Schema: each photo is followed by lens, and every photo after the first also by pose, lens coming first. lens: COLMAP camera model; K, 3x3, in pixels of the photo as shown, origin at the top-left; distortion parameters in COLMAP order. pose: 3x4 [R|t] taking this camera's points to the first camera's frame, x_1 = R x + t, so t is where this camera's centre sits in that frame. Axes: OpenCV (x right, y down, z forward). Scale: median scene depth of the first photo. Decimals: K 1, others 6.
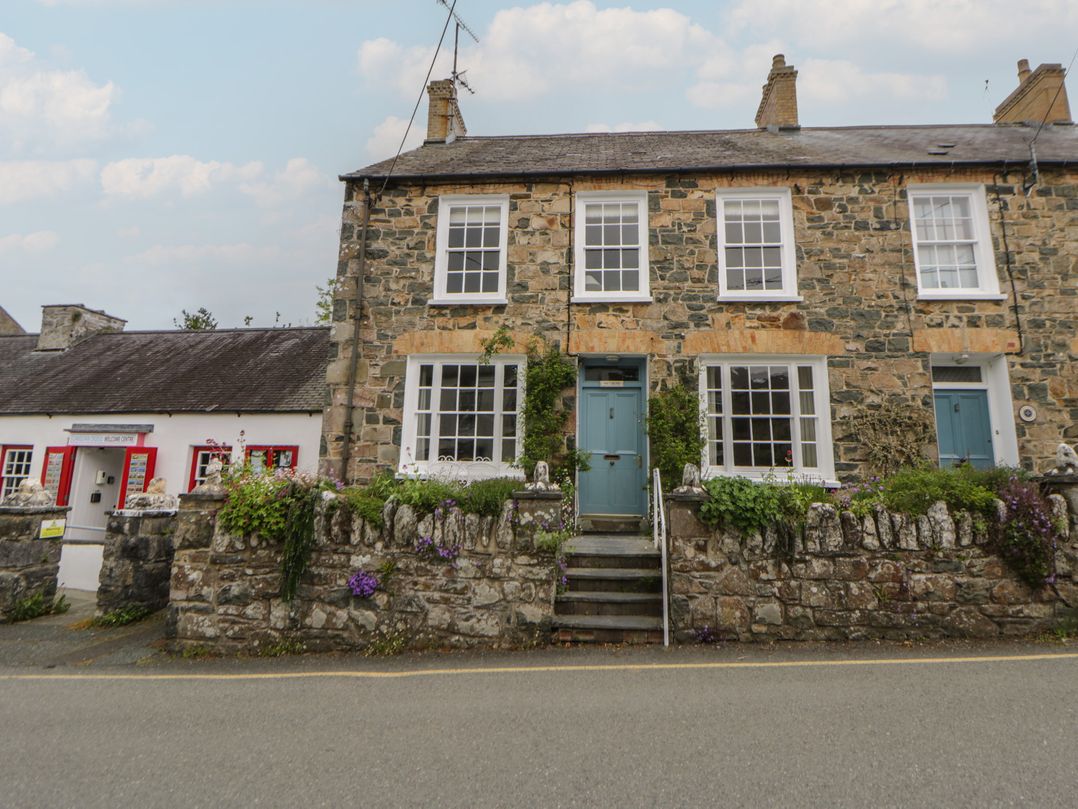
lens RADIAL K [[566.0, 0, 563.2], [0, 566.0, 385.9], [0, 0, 1]] dist [0.000862, -0.013649]
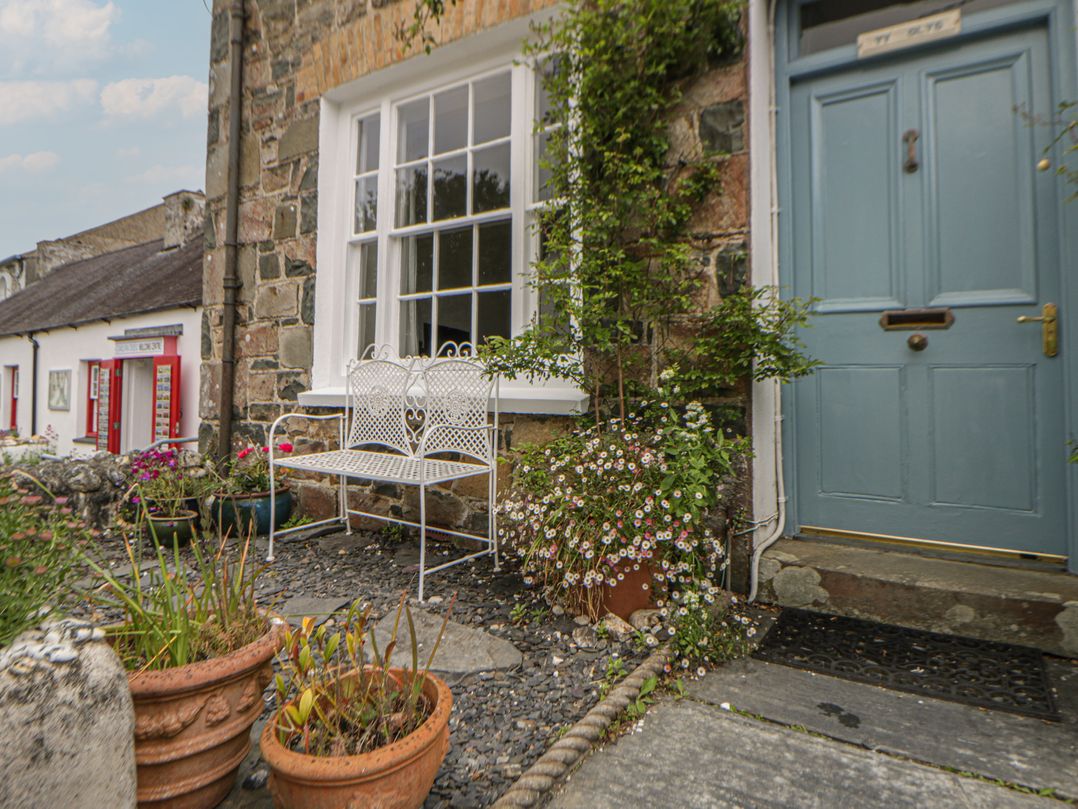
lens RADIAL K [[661.5, 0, 540.7], [0, 661.5, 366.0], [0, 0, 1]] dist [0.001698, -0.023003]
pose [[0.881352, -0.030903, -0.471448, 0.075530], [0.094805, 0.989130, 0.112397, 0.095414], [0.462850, -0.143757, 0.874702, 0.647340]]
